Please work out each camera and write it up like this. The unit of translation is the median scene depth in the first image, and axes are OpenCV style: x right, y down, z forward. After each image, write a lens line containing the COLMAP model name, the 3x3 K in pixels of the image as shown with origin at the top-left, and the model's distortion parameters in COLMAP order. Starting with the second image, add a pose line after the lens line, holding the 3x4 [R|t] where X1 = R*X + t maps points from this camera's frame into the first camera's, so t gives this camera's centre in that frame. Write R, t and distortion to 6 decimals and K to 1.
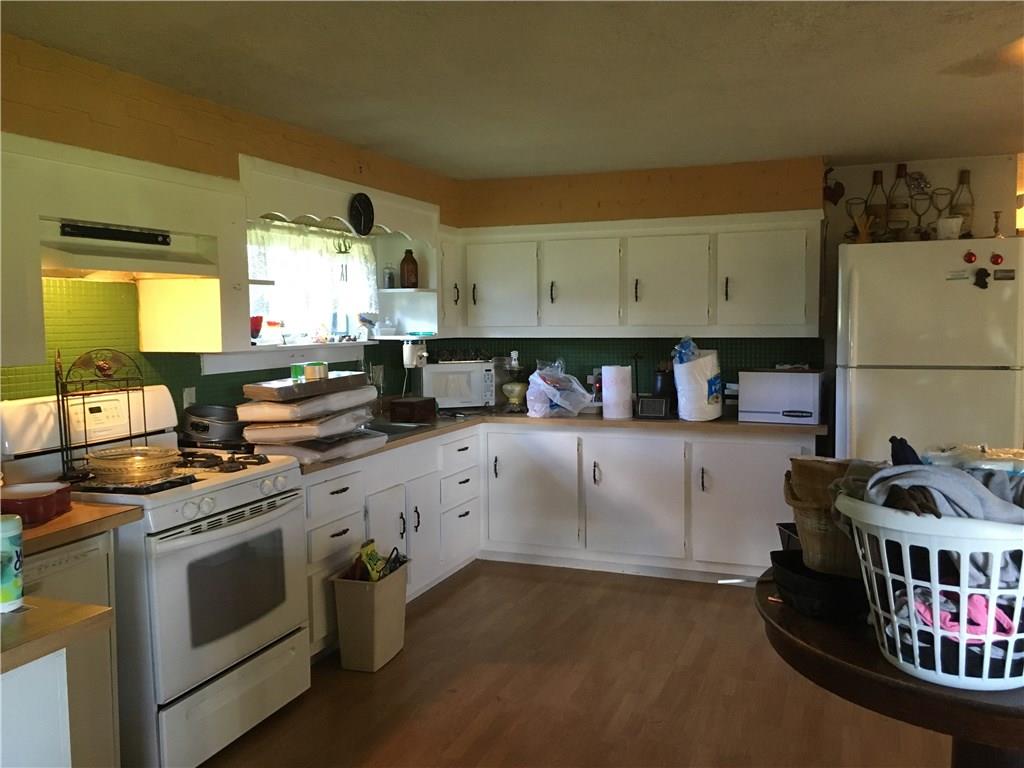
lens RADIAL K [[872.5, 0, 513.5], [0, 872.5, 385.7], [0, 0, 1]] dist [-0.003673, -0.002804]
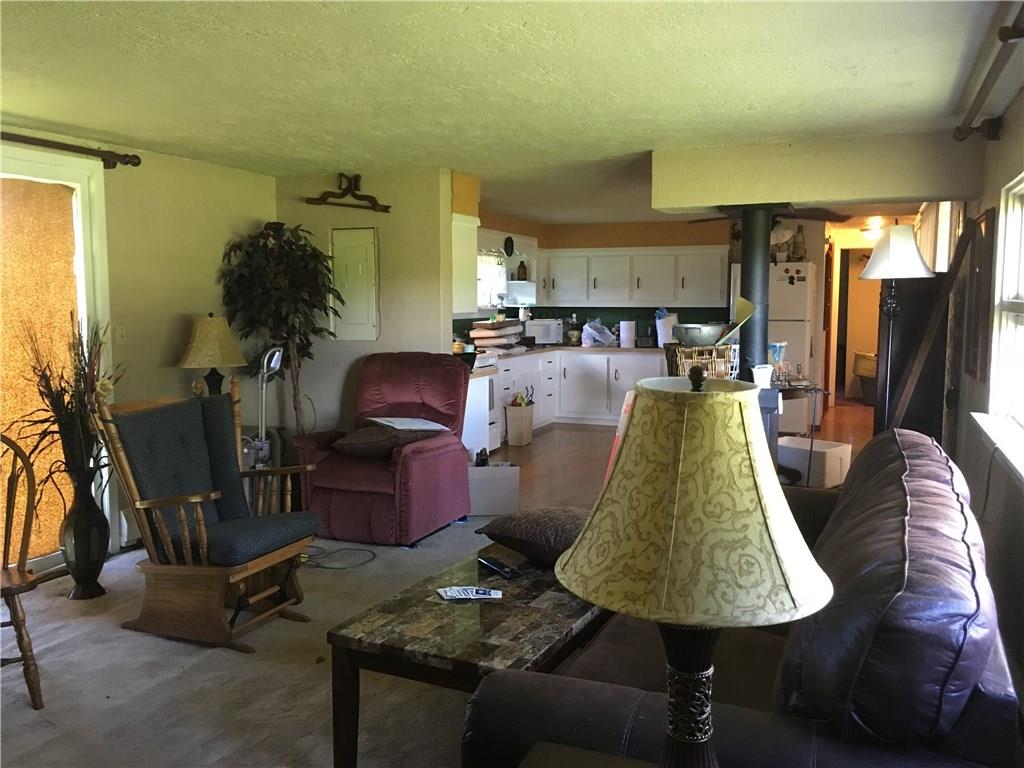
lens RADIAL K [[872.5, 0, 510.9], [0, 872.5, 384.1], [0, 0, 1]] dist [-0.003673, -0.002804]
pose [[0.999865, 0.011655, -0.011564, -0.120601], [-0.011441, 0.999764, 0.018449, 0.085751], [0.011776, -0.018315, 0.999763, -0.974426]]
